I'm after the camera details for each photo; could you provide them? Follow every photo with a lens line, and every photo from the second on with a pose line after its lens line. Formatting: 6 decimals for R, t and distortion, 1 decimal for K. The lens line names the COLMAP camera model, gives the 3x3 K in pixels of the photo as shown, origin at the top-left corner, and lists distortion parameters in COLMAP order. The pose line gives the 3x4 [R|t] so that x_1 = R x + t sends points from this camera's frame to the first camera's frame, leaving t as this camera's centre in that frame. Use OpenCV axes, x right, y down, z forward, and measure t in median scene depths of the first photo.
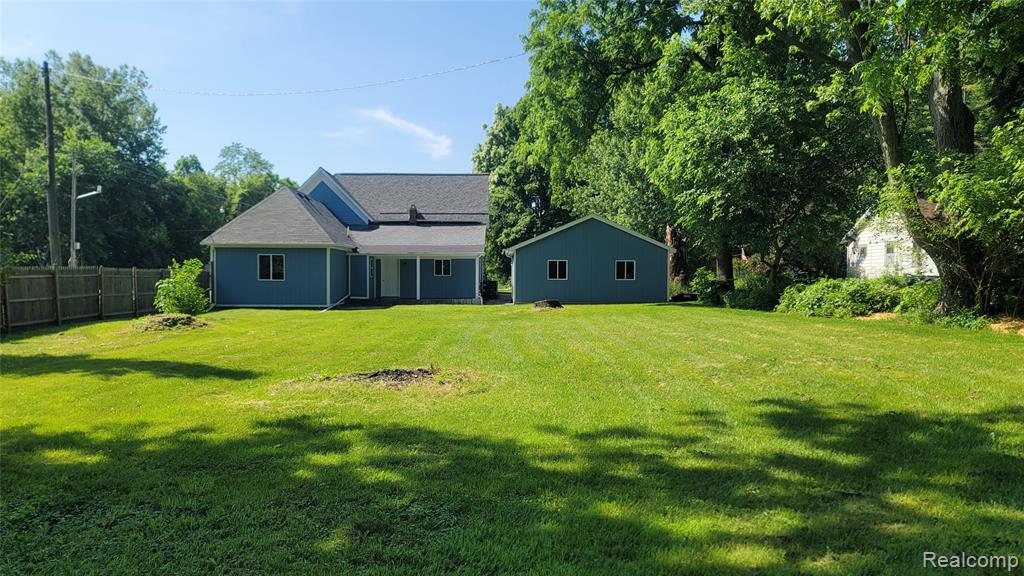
lens RADIAL K [[746.6, 0, 512.0], [0, 746.6, 288.0], [0, 0, 1]] dist [0.005676, 0.002188]
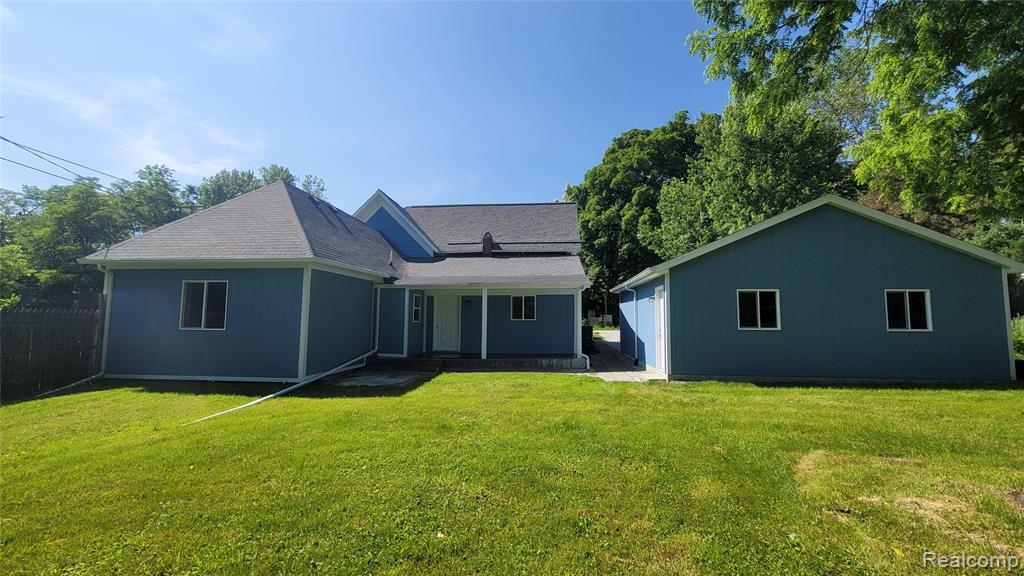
lens RADIAL K [[414.3, 0, 512.0], [0, 414.3, 288.0], [0, 0, 1]] dist [-0.032905, -0.000025]
pose [[0.992644, -0.005865, -0.120929, -0.052866], [-0.004884, 0.996073, -0.088398, -0.011380], [0.120972, 0.088338, 0.988717, 0.574516]]
